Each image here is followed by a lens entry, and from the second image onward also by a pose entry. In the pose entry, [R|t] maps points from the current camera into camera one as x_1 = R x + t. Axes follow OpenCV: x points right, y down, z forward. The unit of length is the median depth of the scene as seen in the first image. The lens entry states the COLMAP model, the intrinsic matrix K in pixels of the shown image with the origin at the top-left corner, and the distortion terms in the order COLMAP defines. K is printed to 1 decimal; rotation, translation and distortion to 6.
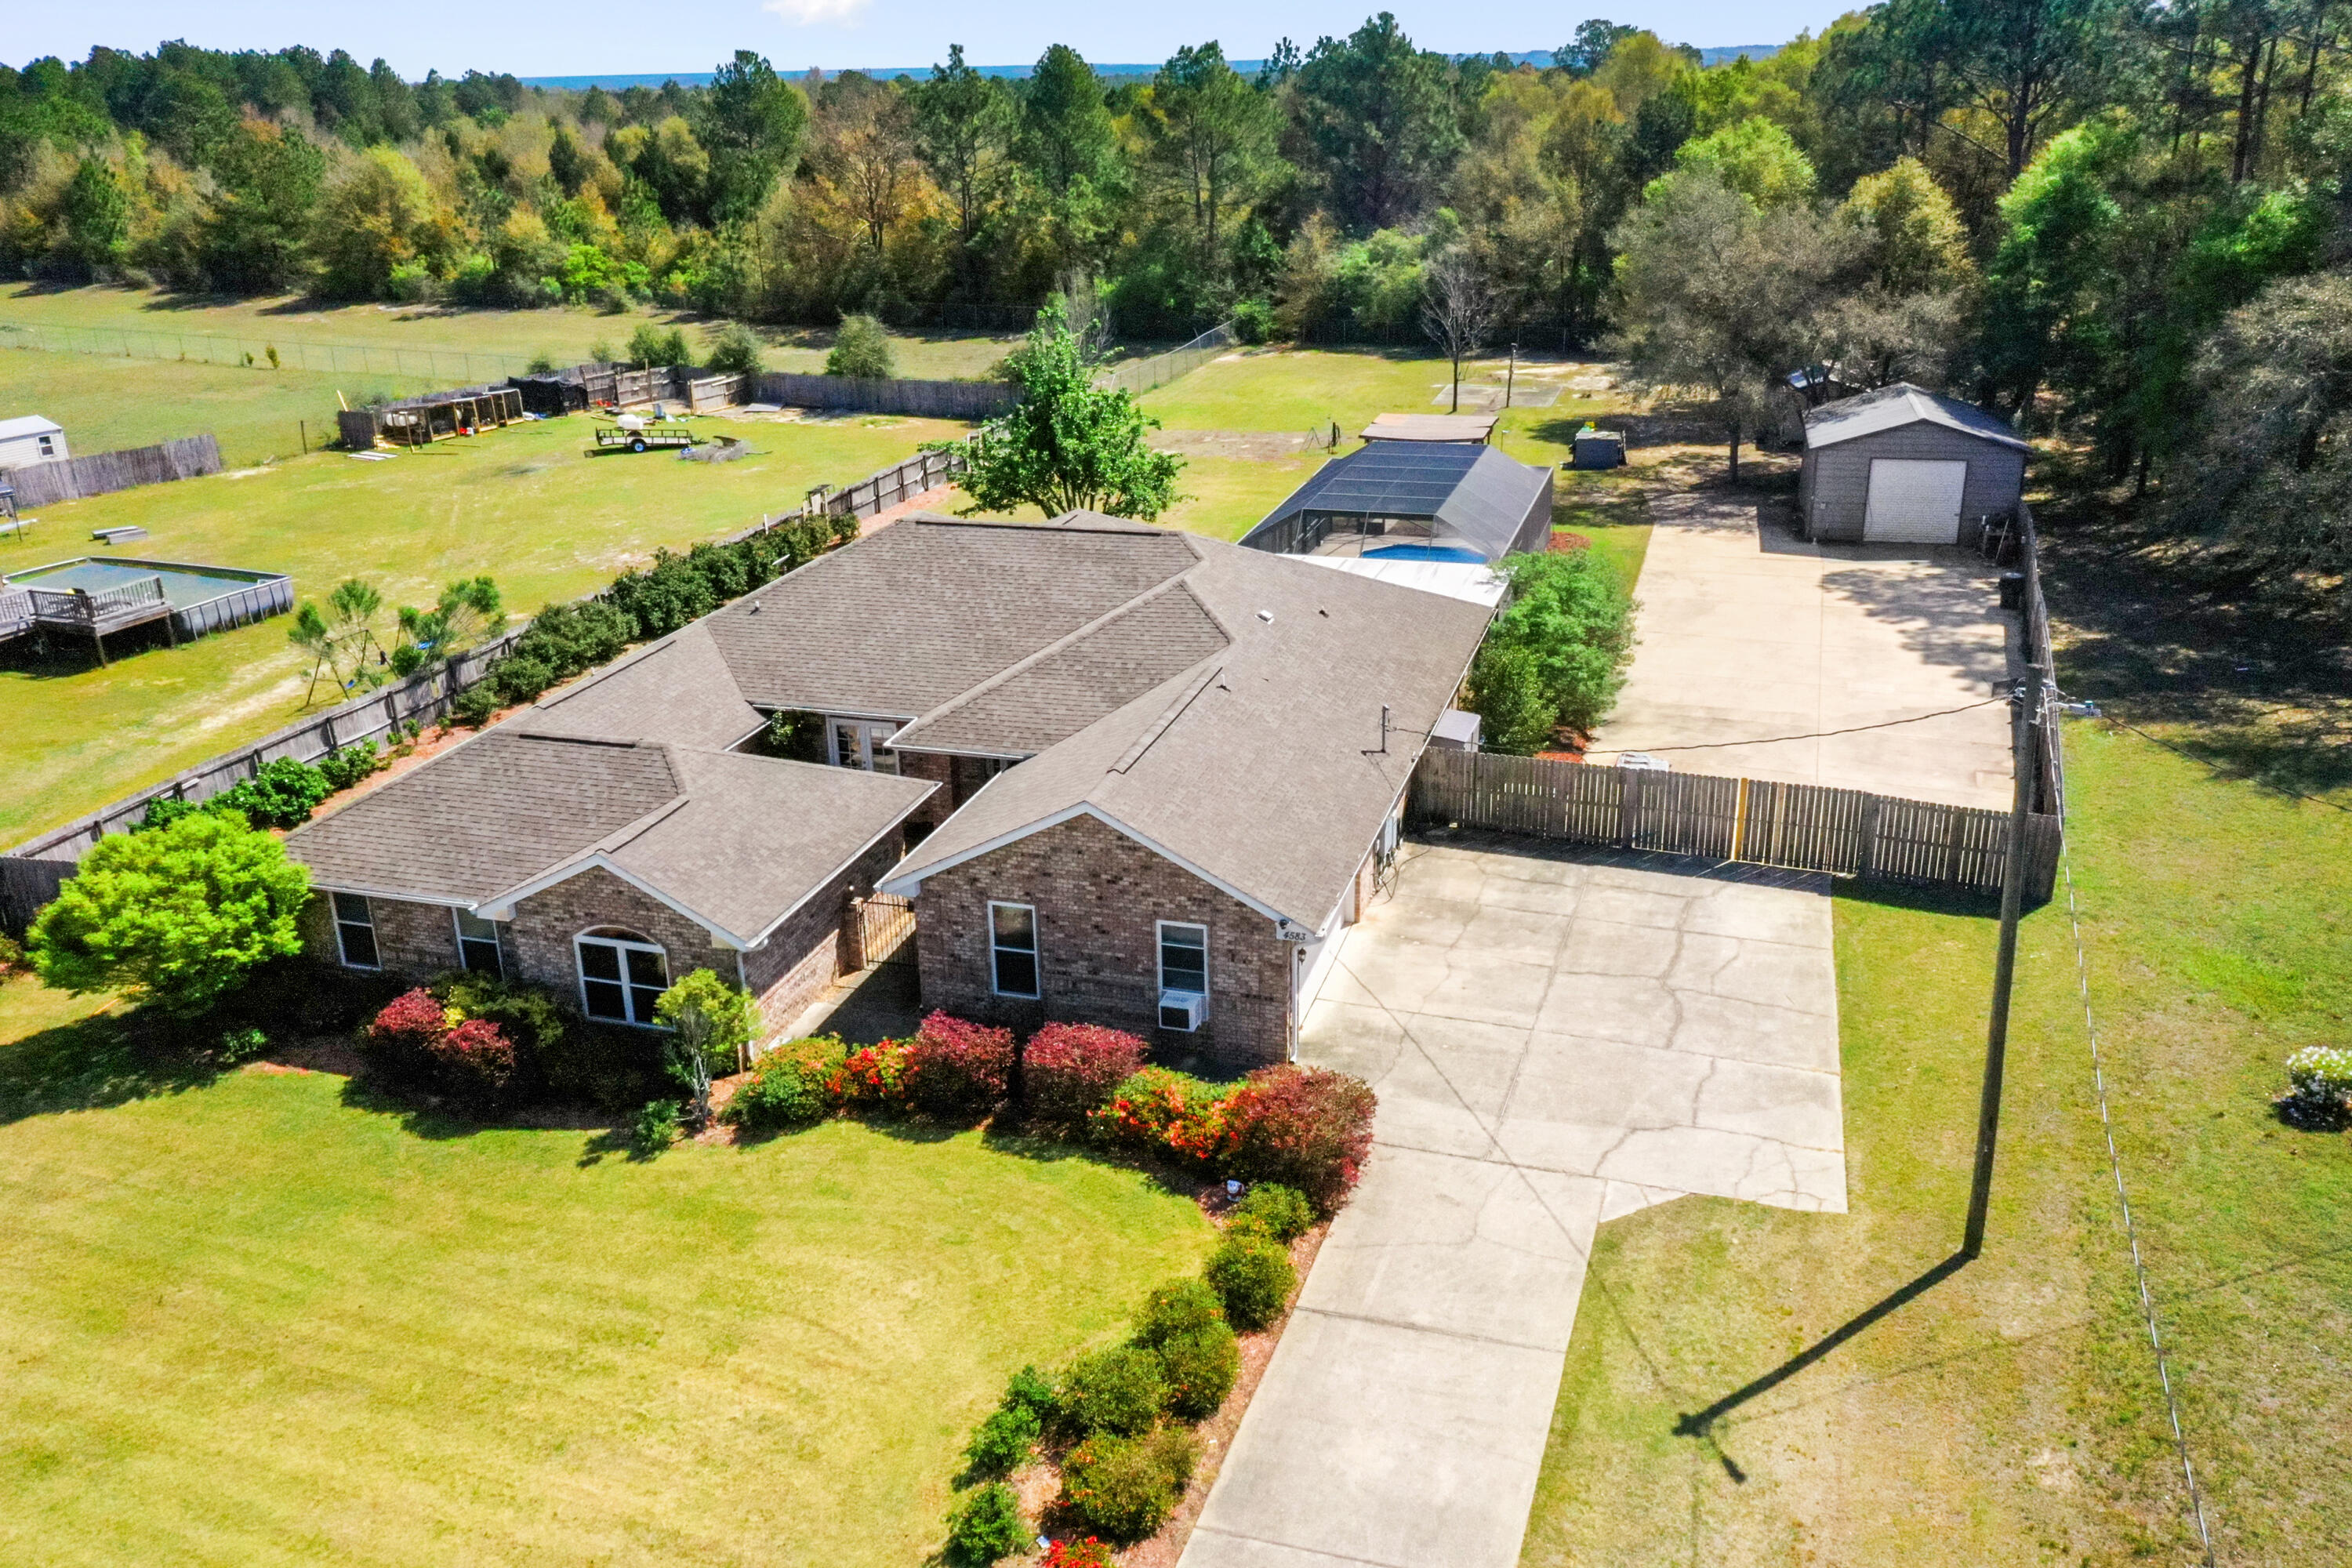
lens RADIAL K [[1838.2, 0, 1176.0], [0, 1838.2, 784.0], [0, 0, 1]] dist [0.017904, -0.001778]
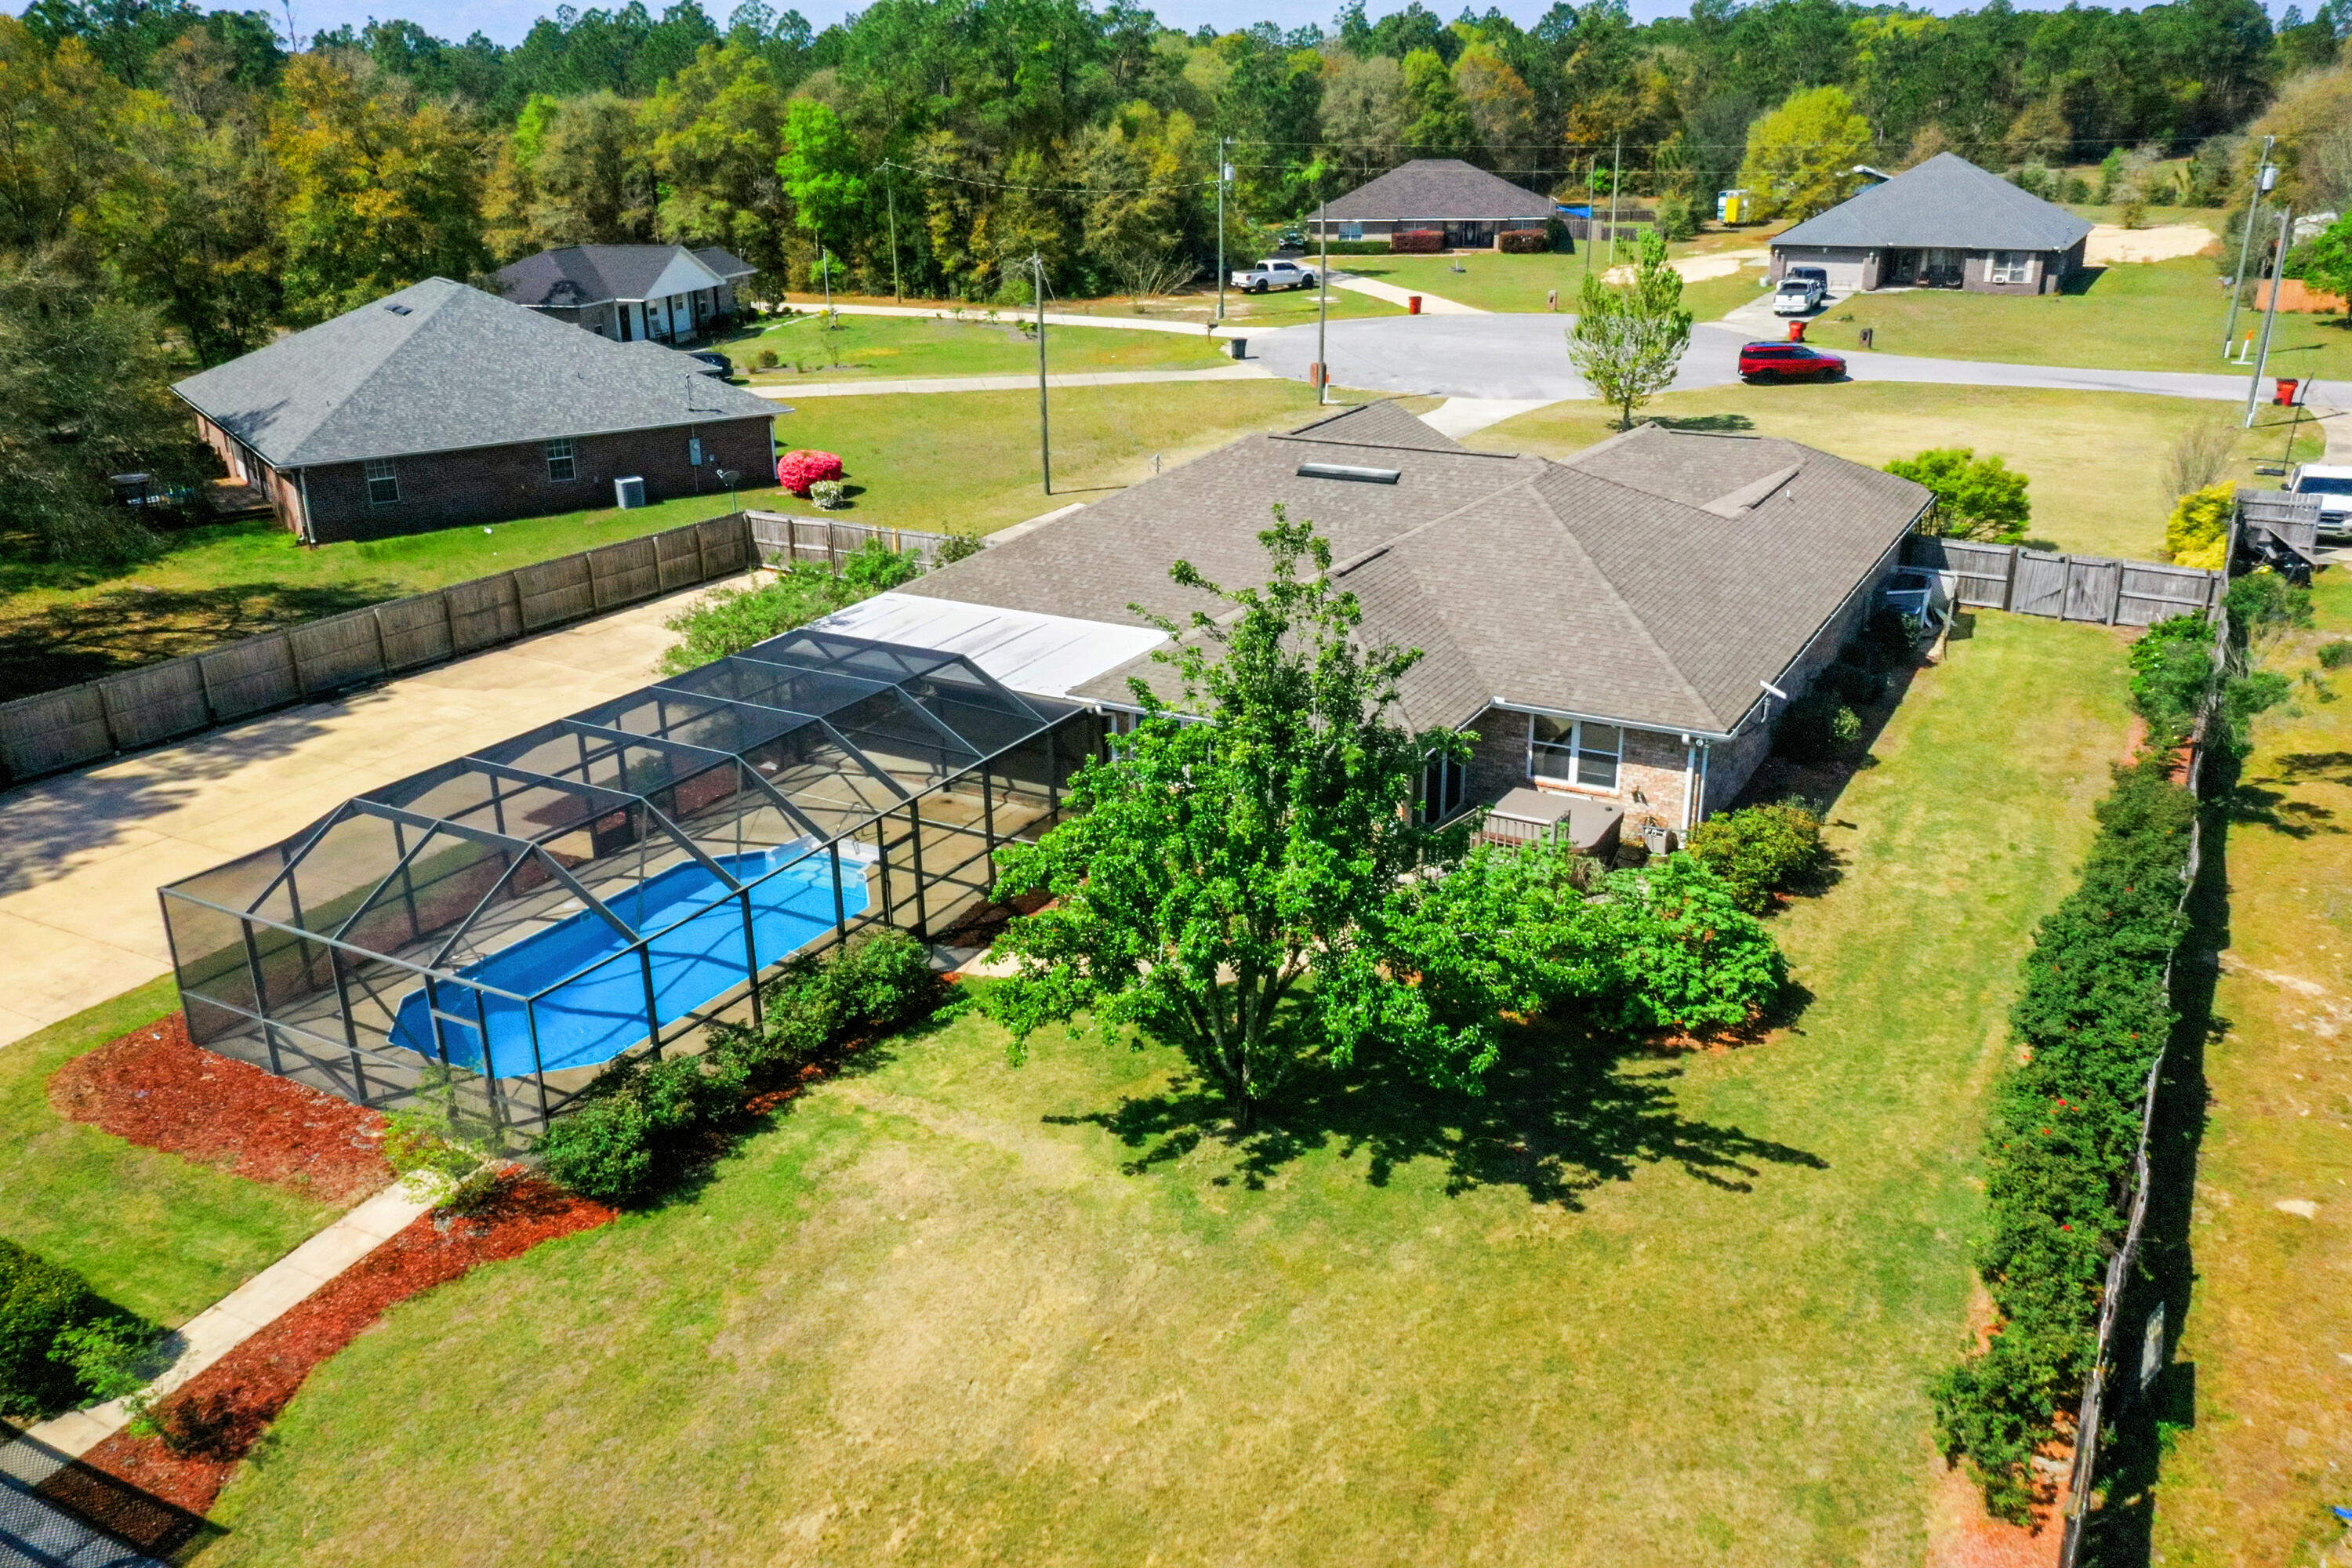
lens RADIAL K [[1838.2, 0, 1176.0], [0, 1838.2, 784.0], [0, 0, 1]] dist [0.017904, -0.001778]
pose [[-0.977599, -0.040485, 0.206546, -0.127915], [0.107656, 0.747066, 0.655975, -0.495494], [-0.180861, 0.663516, -0.725972, 1.384779]]
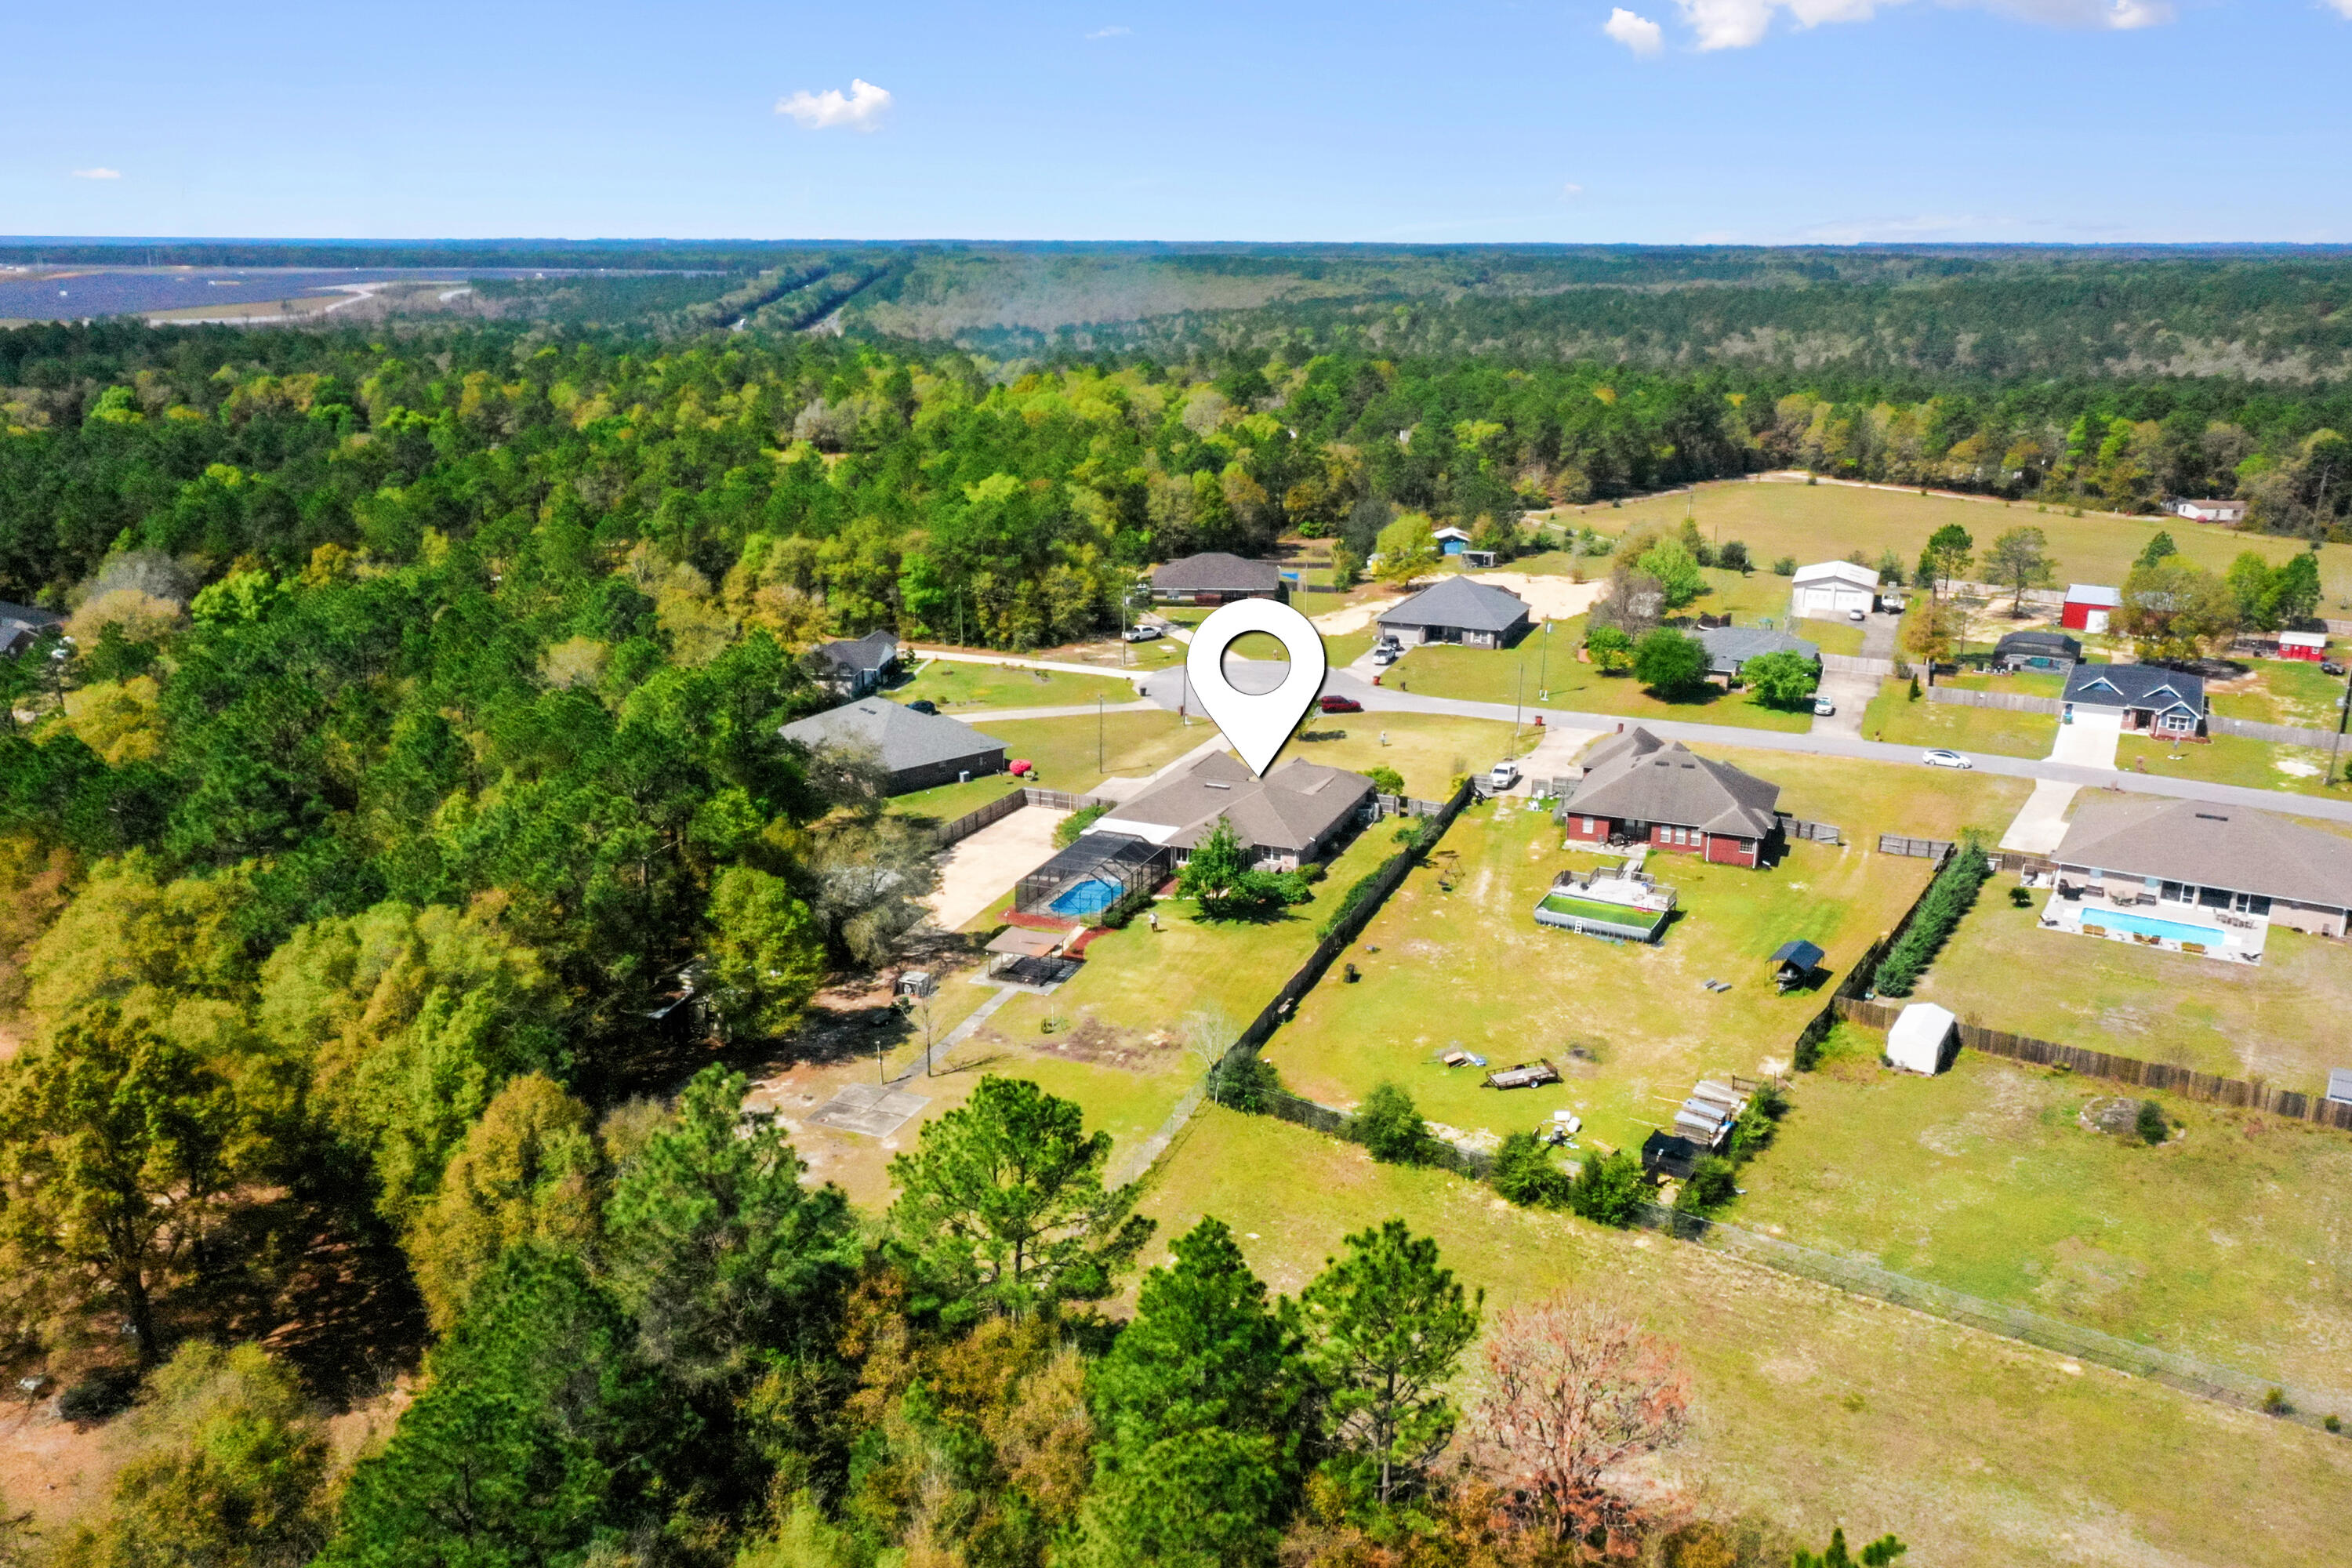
lens RADIAL K [[1838.2, 0, 1176.0], [0, 1838.2, 784.0], [0, 0, 1]] dist [0.017904, -0.001778]
pose [[-0.996594, -0.008056, 0.082075, -0.216743], [0.043728, 0.792181, 0.608718, -1.934649], [-0.069922, 0.610233, -0.789130, 3.128191]]
